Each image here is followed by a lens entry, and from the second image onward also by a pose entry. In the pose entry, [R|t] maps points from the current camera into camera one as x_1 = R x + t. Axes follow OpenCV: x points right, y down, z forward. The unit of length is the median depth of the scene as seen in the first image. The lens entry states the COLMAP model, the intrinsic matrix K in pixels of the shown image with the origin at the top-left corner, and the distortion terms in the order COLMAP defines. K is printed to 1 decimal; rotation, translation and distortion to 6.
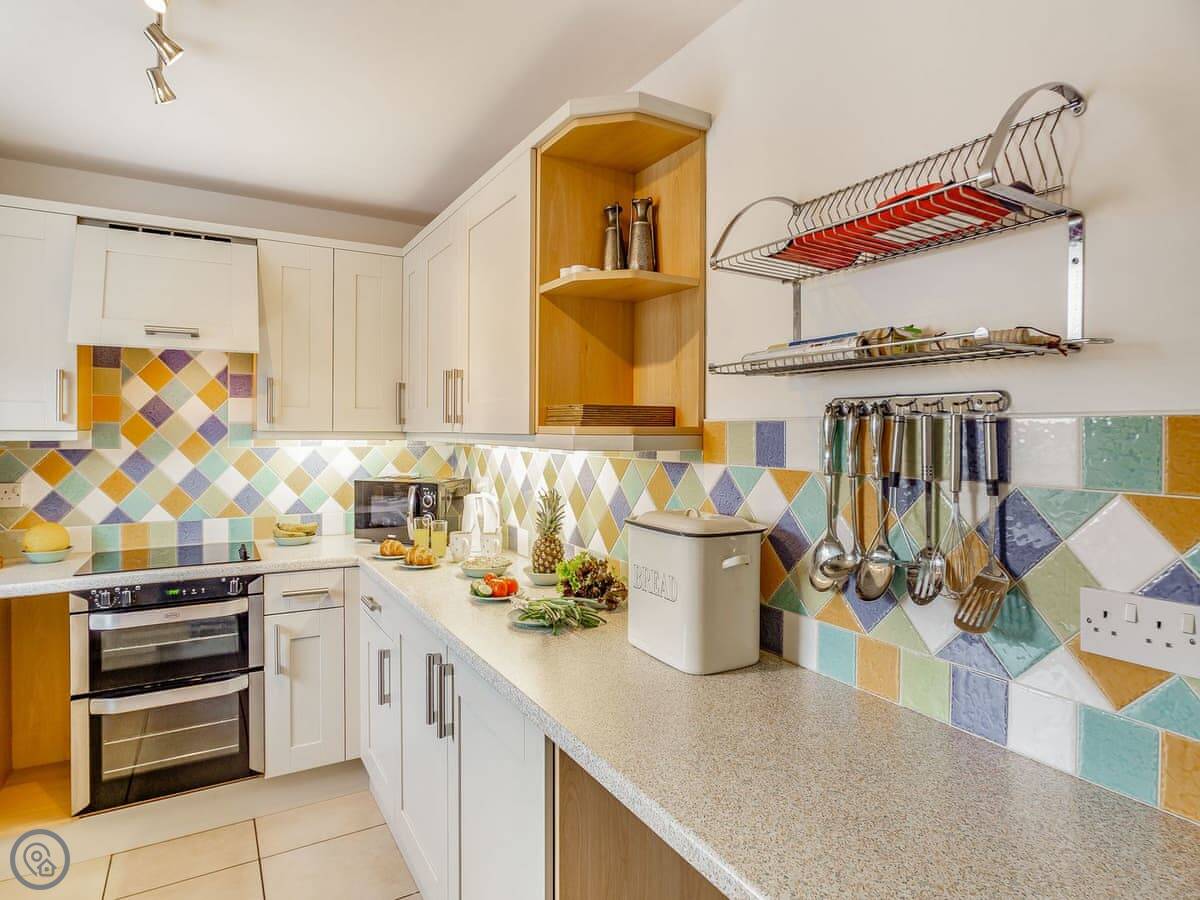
lens RADIAL K [[671.2, 0, 599.2], [0, 671.2, 440.3], [0, 0, 1]] dist [-0.001101, 0.000857]
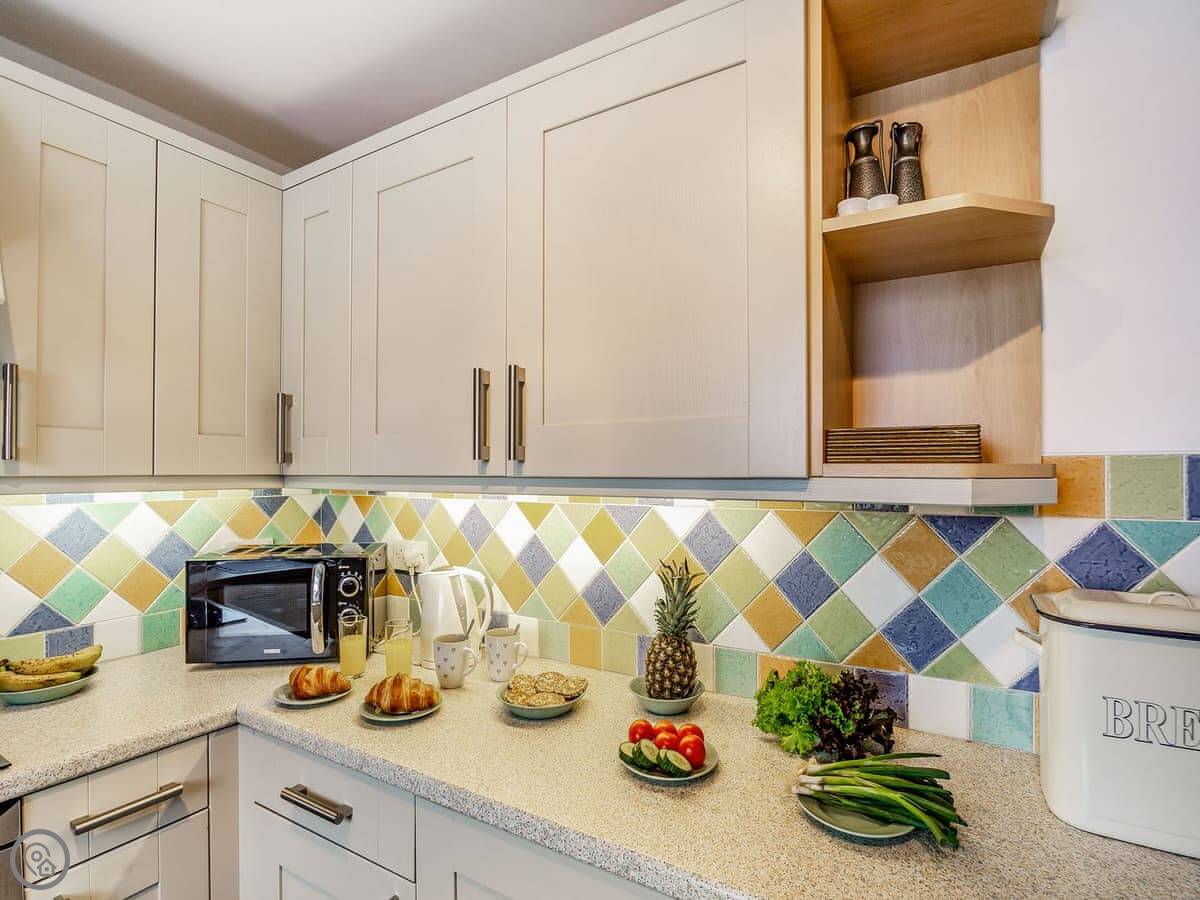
lens RADIAL K [[596.0, 0, 604.8], [0, 596.0, 442.7], [0, 0, 1]] dist [-0.001711, 0.000153]
pose [[0.874349, 0.012087, 0.485147, -0.310128], [0.015251, 0.998512, -0.052364, -0.009293], [-0.485057, 0.053183, 0.872864, 0.392119]]
